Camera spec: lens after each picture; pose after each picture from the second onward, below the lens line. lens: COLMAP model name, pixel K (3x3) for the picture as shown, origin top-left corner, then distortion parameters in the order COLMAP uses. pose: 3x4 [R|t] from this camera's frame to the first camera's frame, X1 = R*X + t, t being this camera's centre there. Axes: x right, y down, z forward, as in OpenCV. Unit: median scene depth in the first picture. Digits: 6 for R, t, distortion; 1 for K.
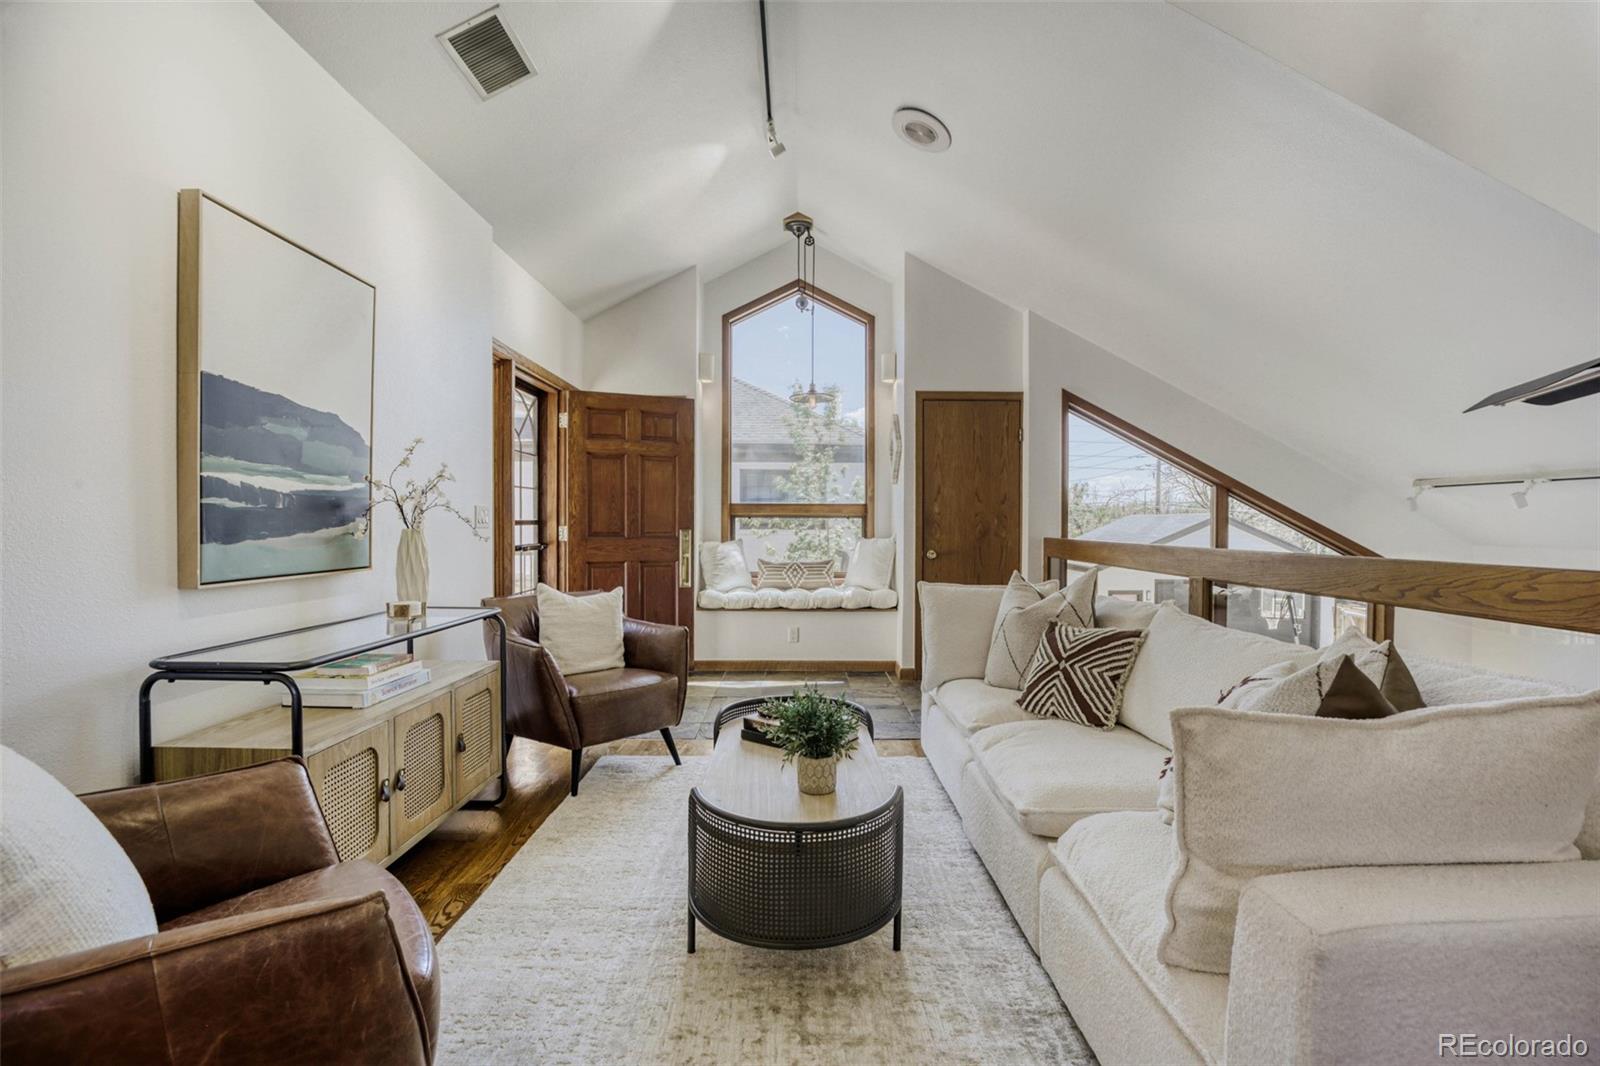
lens RADIAL K [[740.9, 0, 814.0], [0, 740.9, 529.1], [0, 0, 1]] dist [-0.032327, 0.005792]
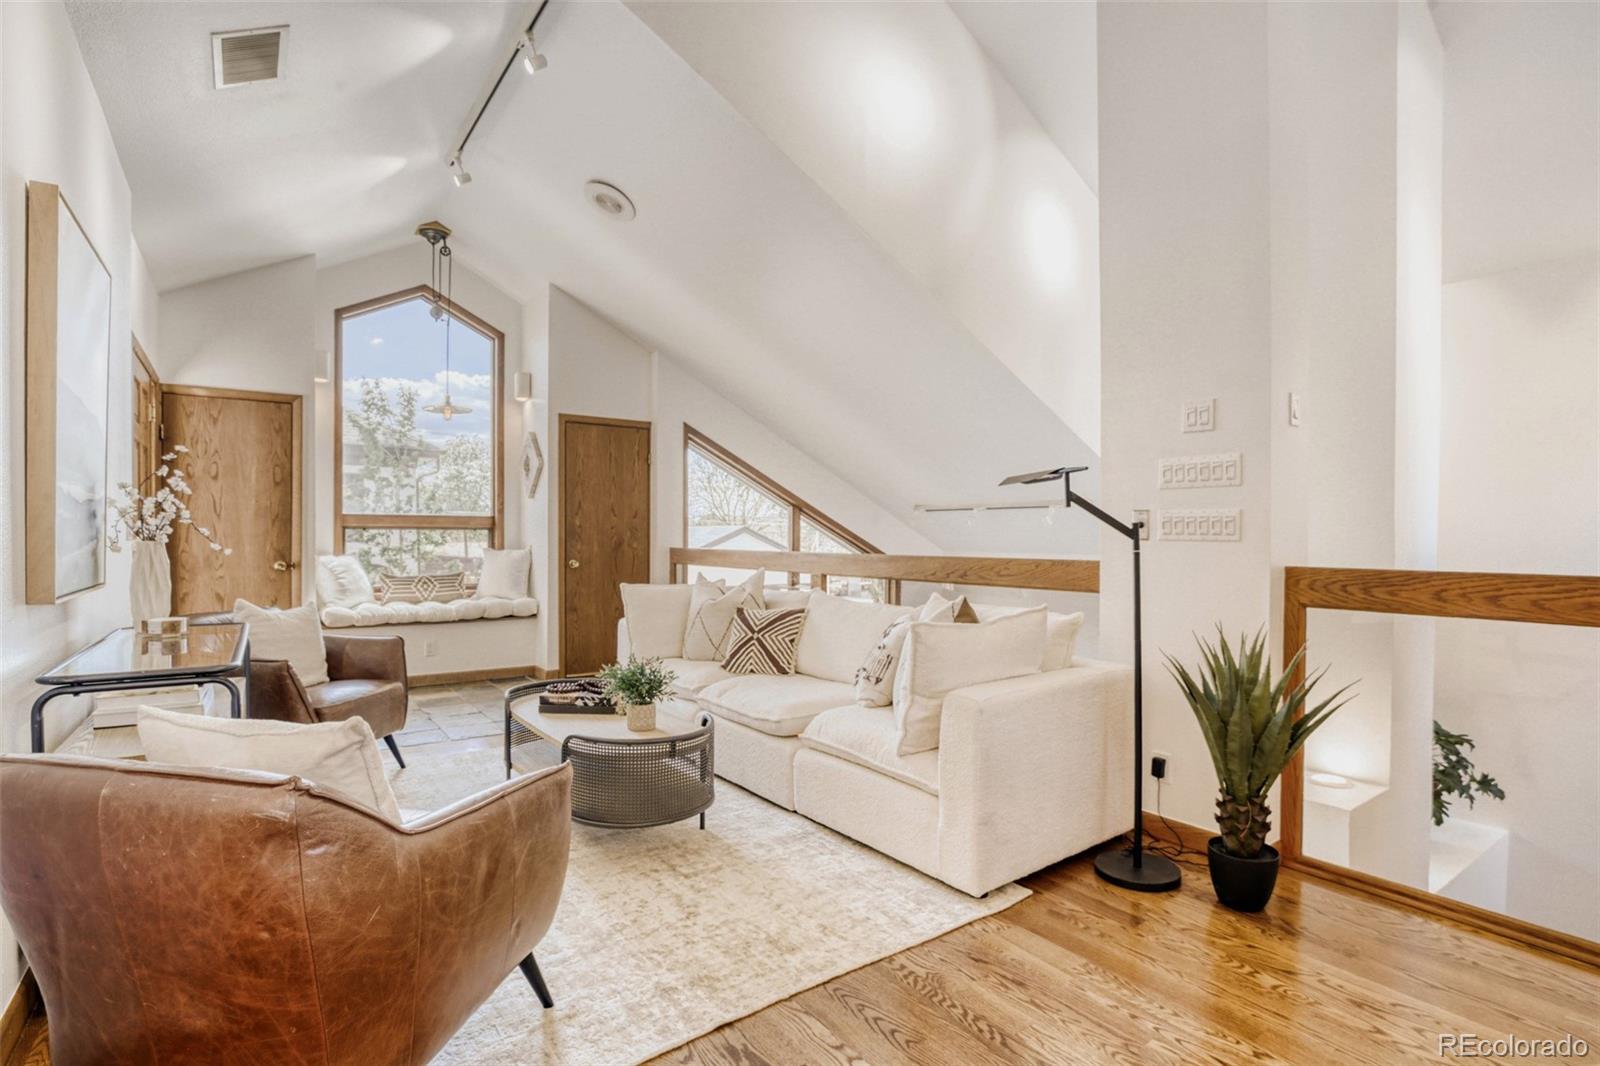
lens RADIAL K [[777.1, 0, 804.1], [0, 777.1, 539.0], [0, 0, 1]] dist [-0.003503, 0.000115]
pose [[0.821431, -0.002964, 0.570300, -0.216490], [0.003915, 0.999992, -0.000441, -0.000589], [-0.570294, 0.002595, 0.821437, -0.139007]]
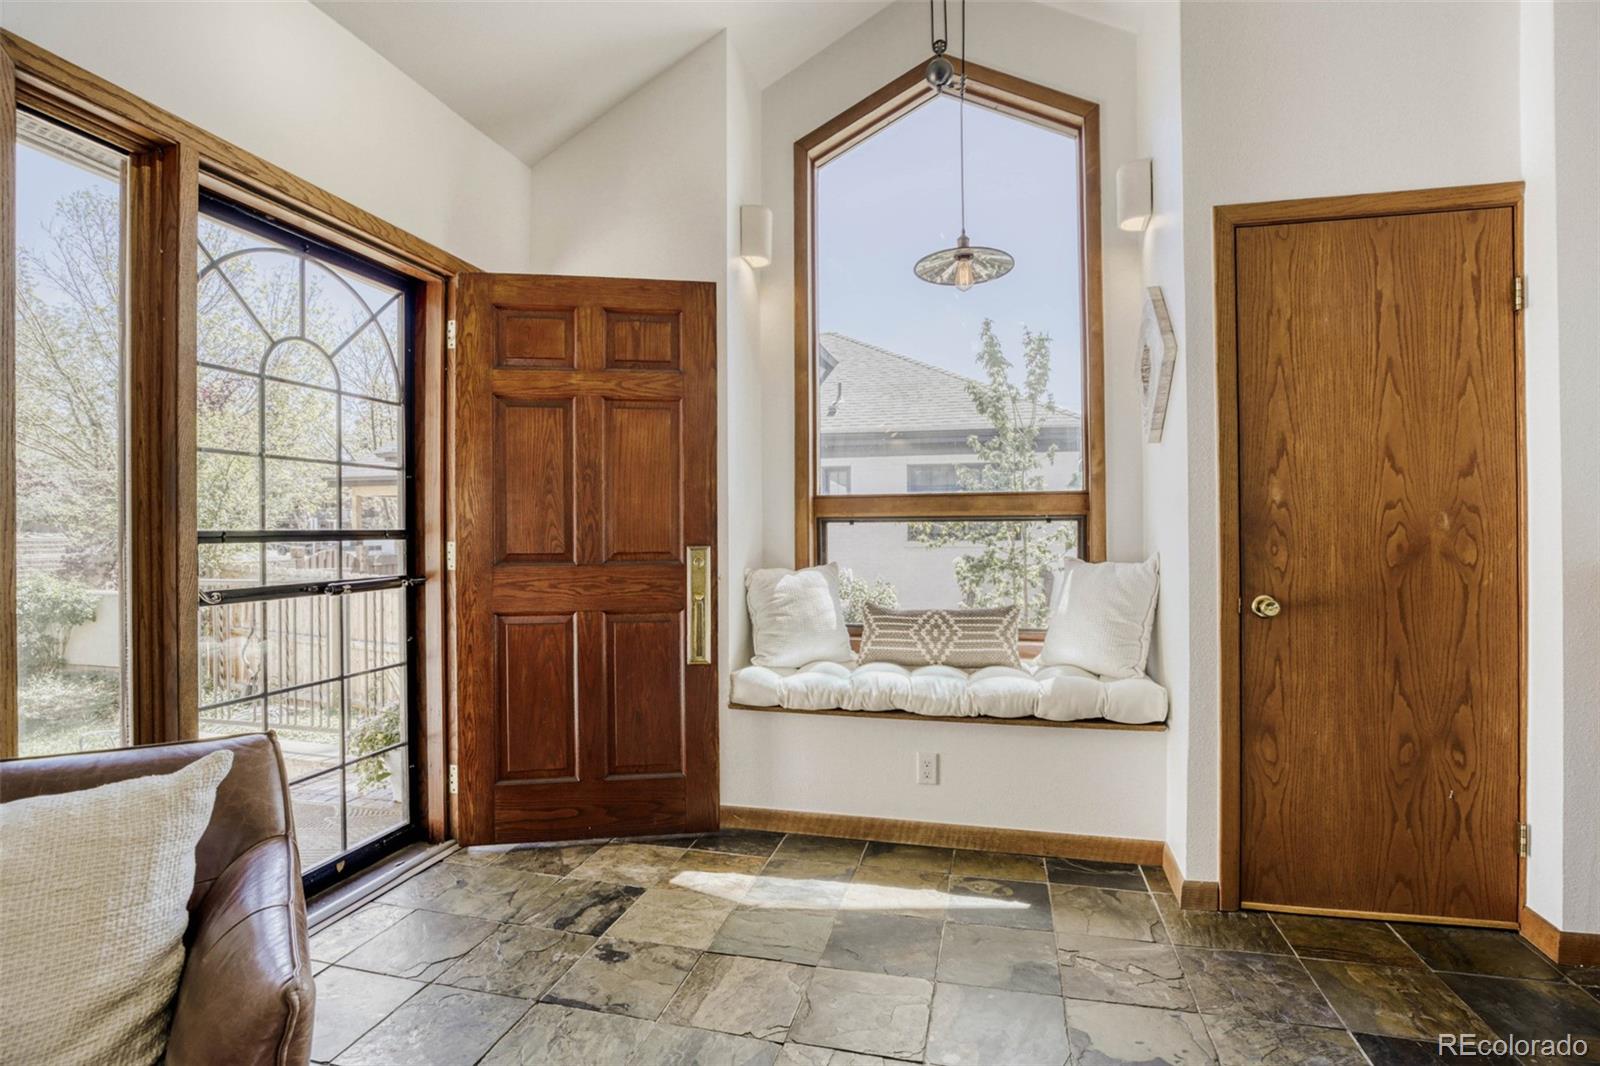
lens RADIAL K [[740.9, 0, 795.9], [0, 740.9, 530.8], [0, 0, 1]] dist [-0.032327, 0.005792]
pose [[0.958828, -0.009823, -0.283816, 0.027728], [0.006878, 0.999912, -0.011371, -0.003794], [0.283903, 0.008951, 0.958811, 0.545229]]
